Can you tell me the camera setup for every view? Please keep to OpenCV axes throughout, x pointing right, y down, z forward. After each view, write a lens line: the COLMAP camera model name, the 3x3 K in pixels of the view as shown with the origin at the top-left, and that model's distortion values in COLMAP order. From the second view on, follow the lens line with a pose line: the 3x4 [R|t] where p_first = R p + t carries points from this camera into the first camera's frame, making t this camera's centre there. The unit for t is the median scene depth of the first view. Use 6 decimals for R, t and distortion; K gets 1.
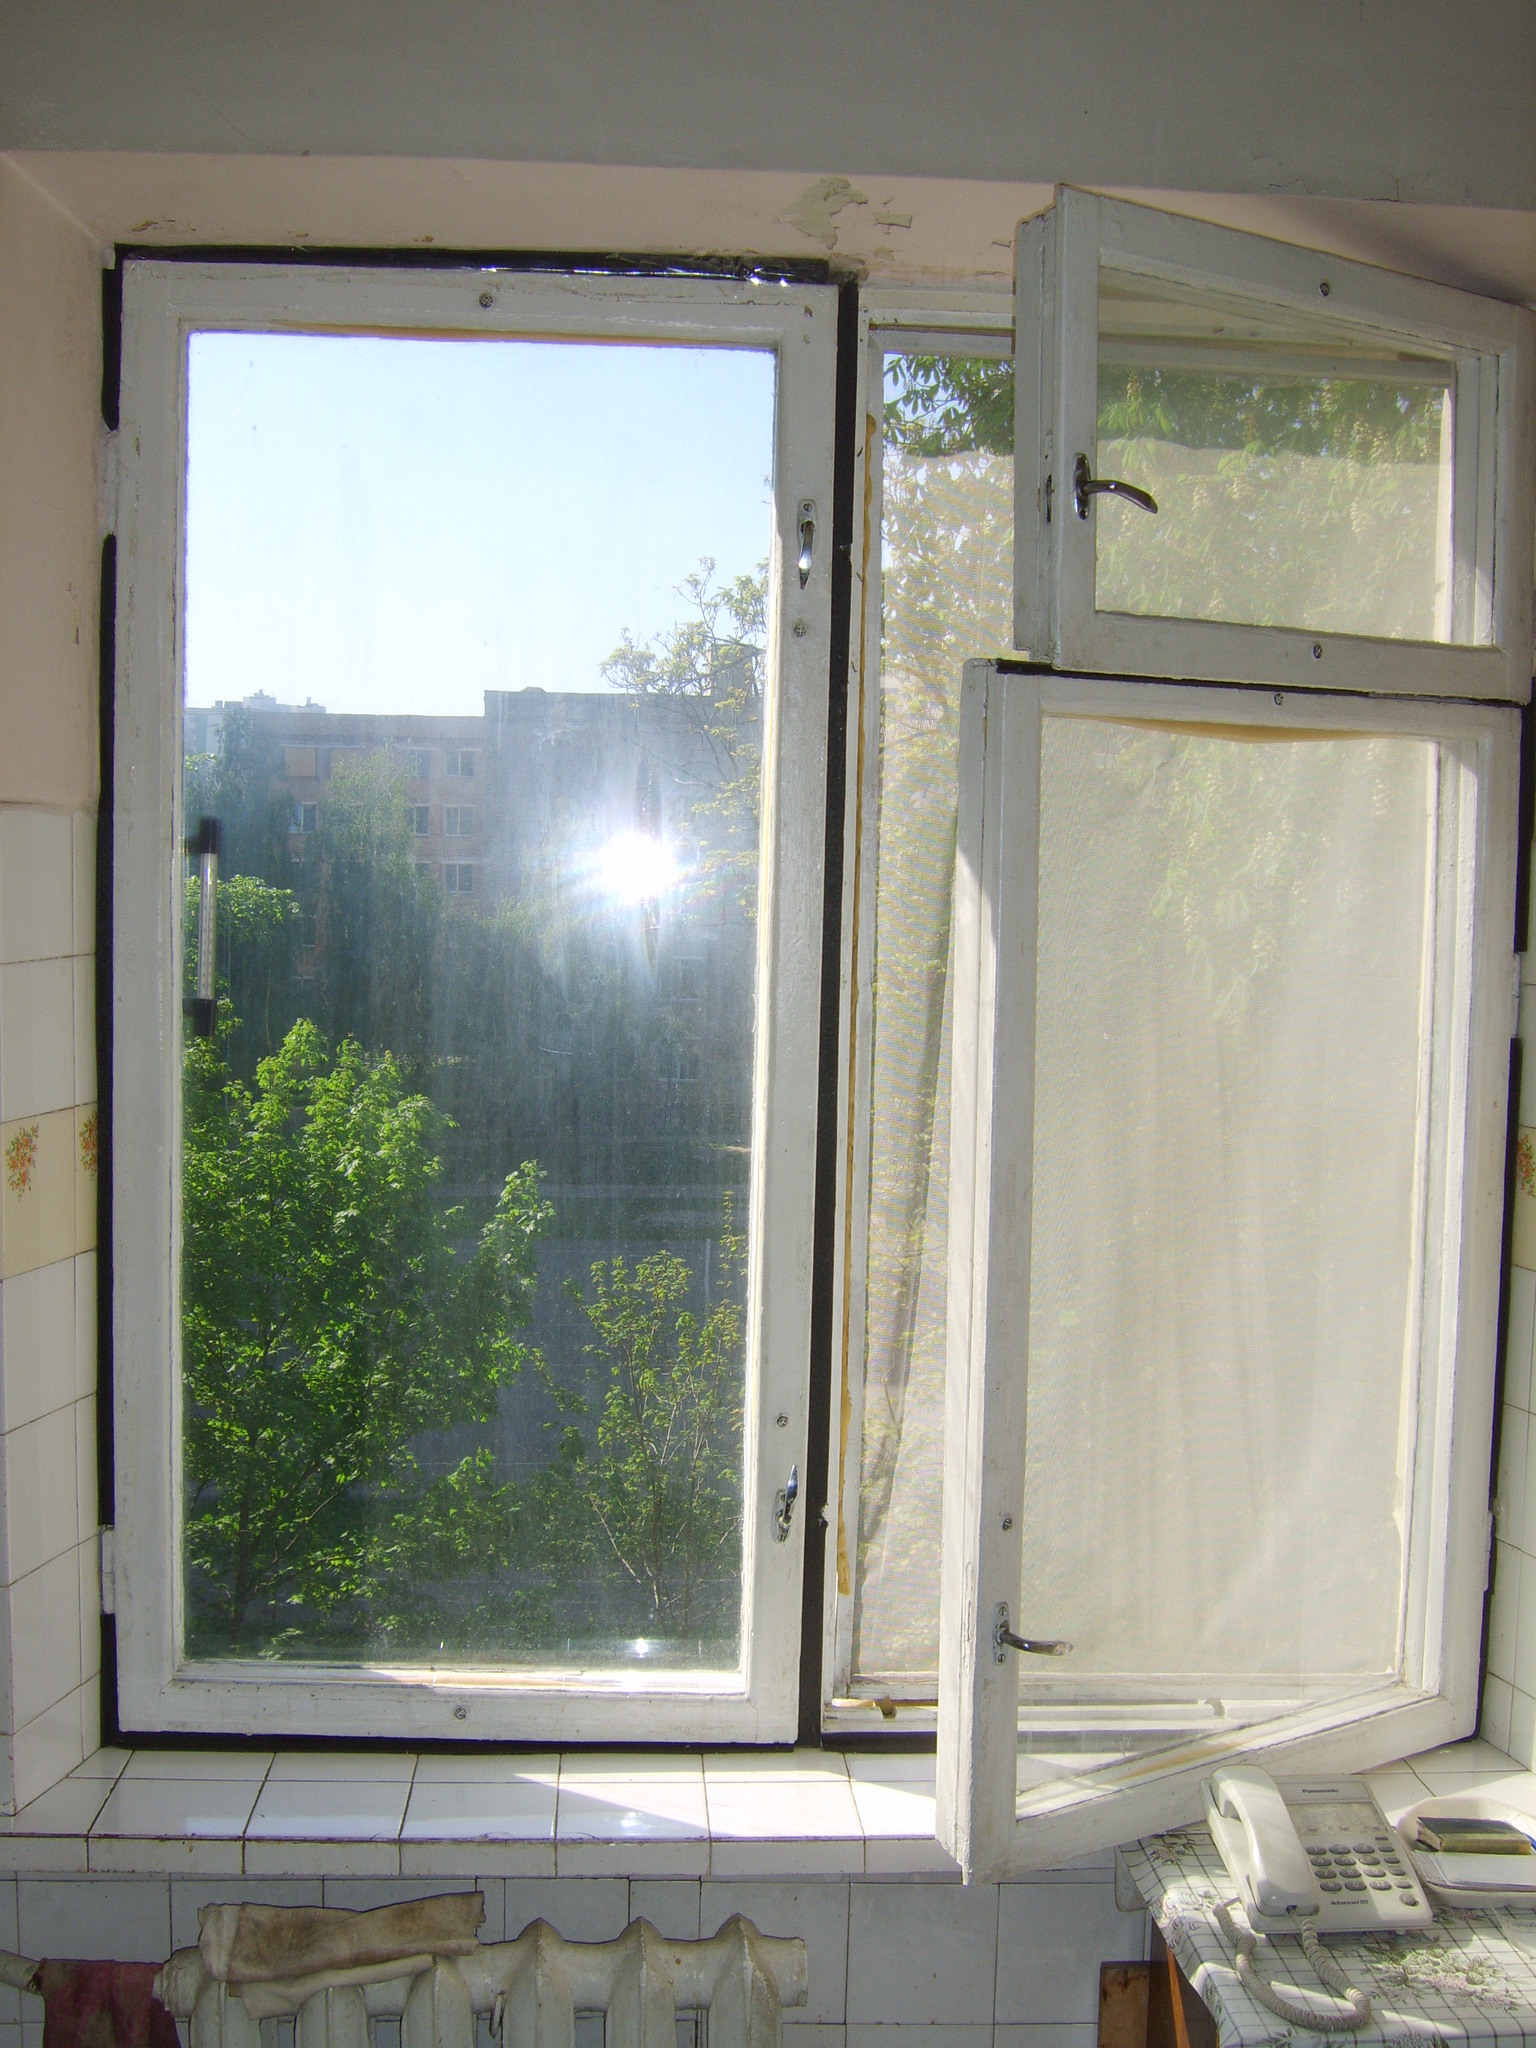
lens RADIAL K [[2383.3, 0, 721.9], [0, 2383.3, 1101.9], [0, 0, 1]] dist [-0.105542, 0.000000]
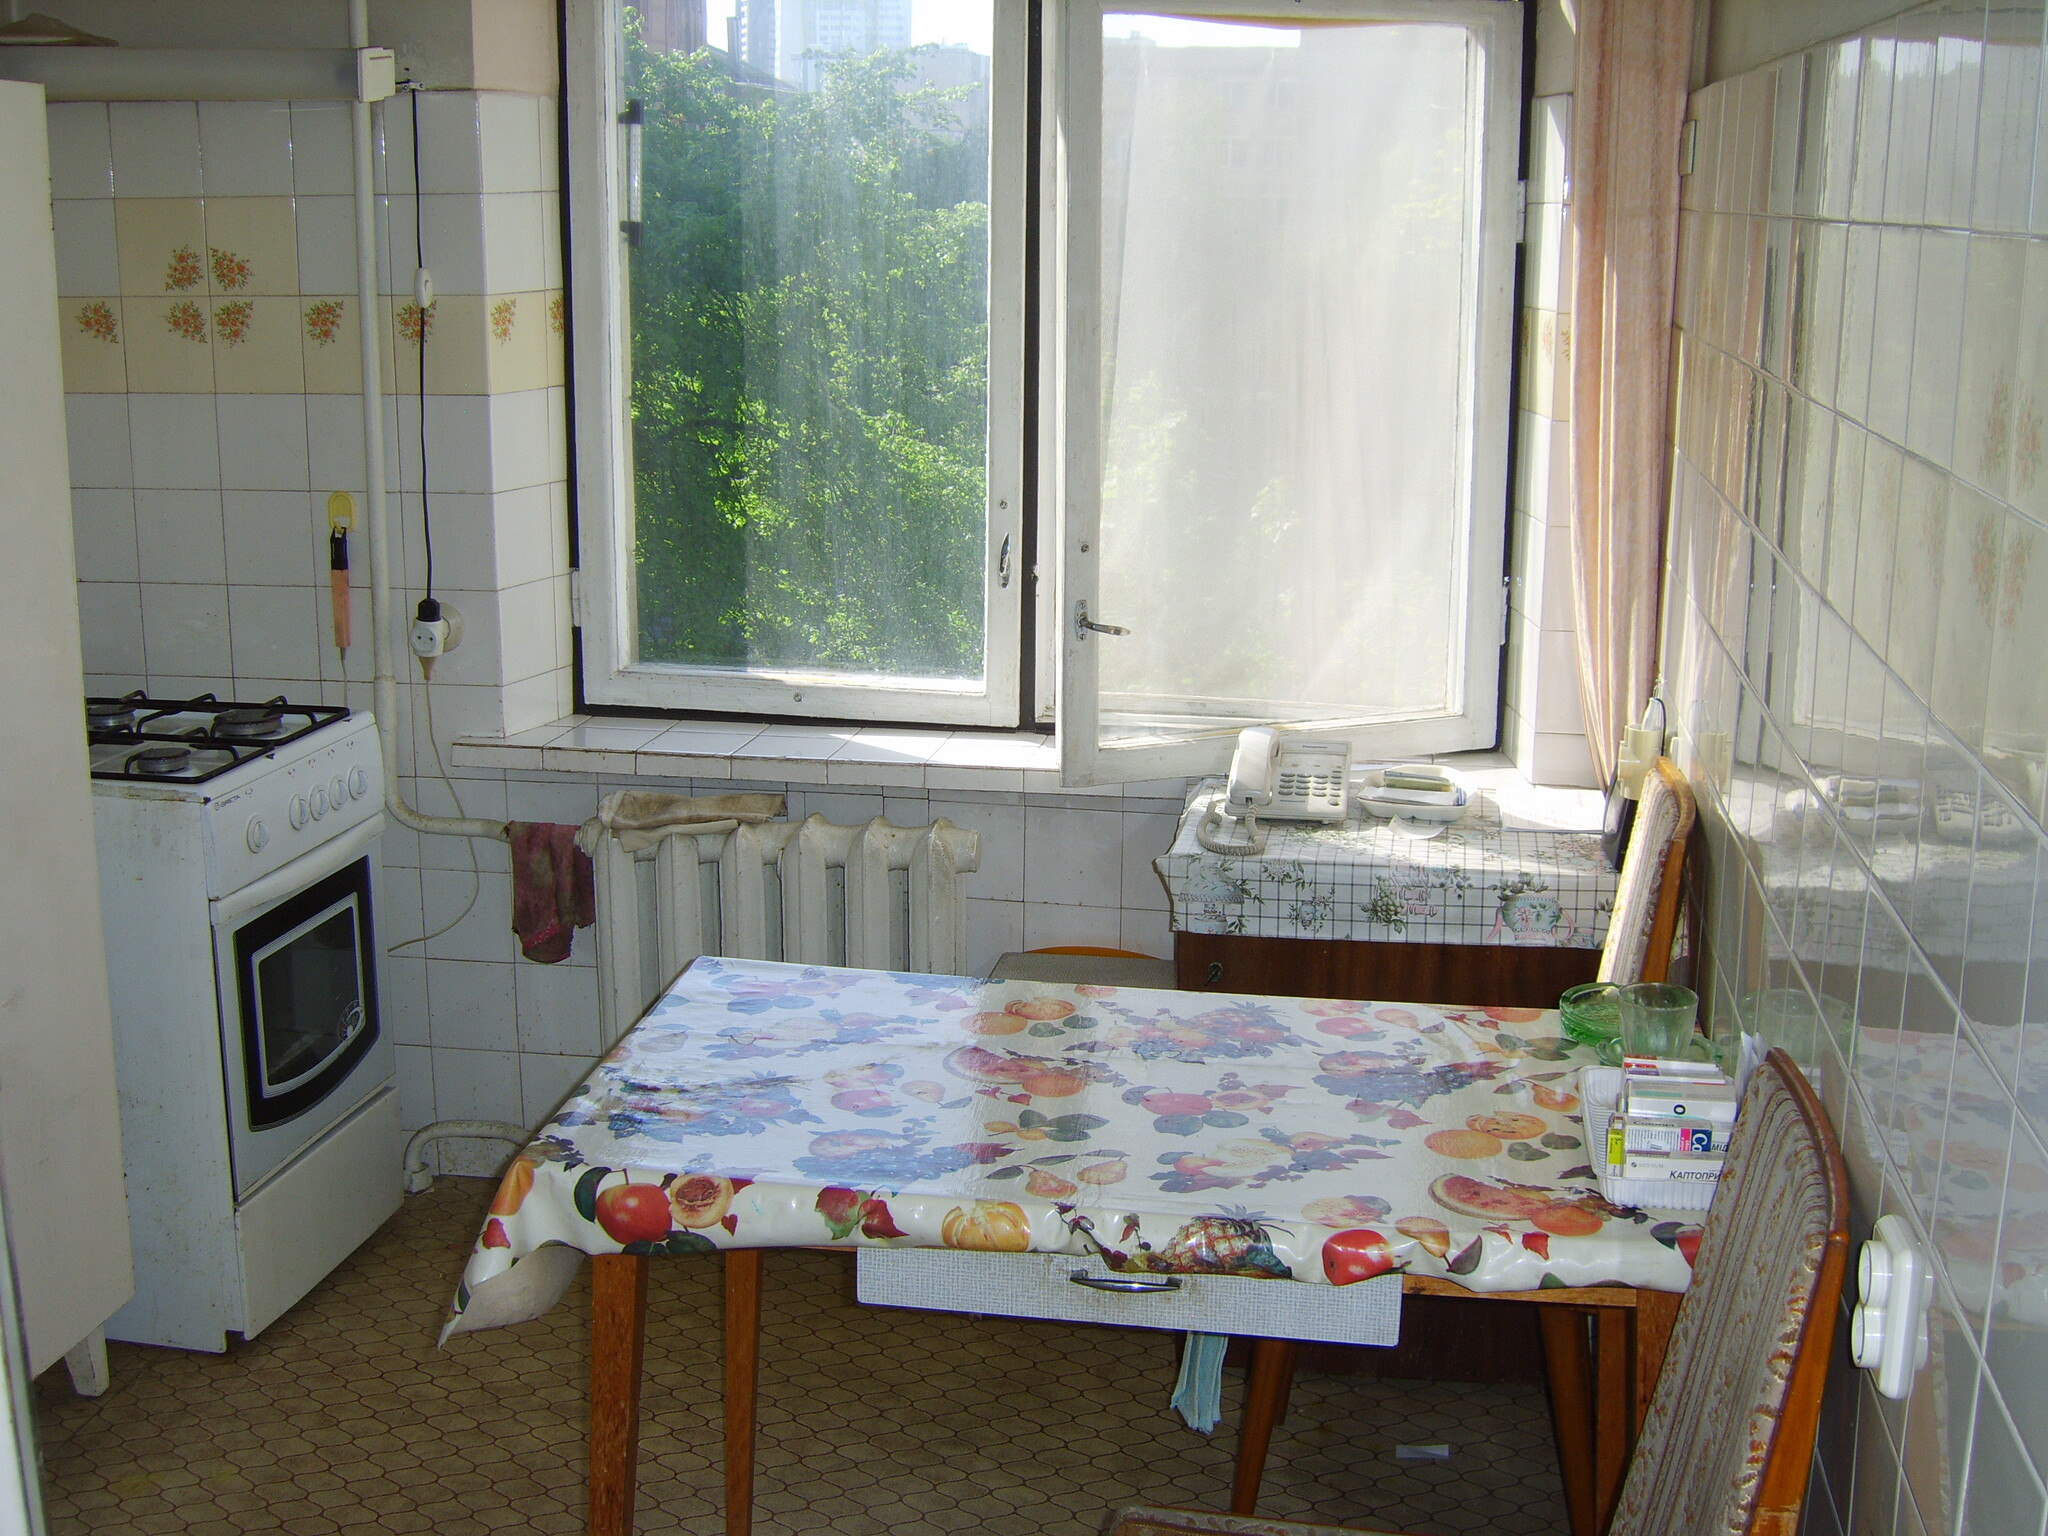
lens RADIAL K [[2383.3, 0, 1025.4], [0, 2383.3, 767.3], [0, 0, 1]] dist [-0.105542, 0.000000]
pose [[0.976911, 0.039629, -0.209938, 0.387018], [-0.010500, 0.990364, 0.138087, 0.098683], [0.213388, -0.132695, 0.967914, -0.493610]]
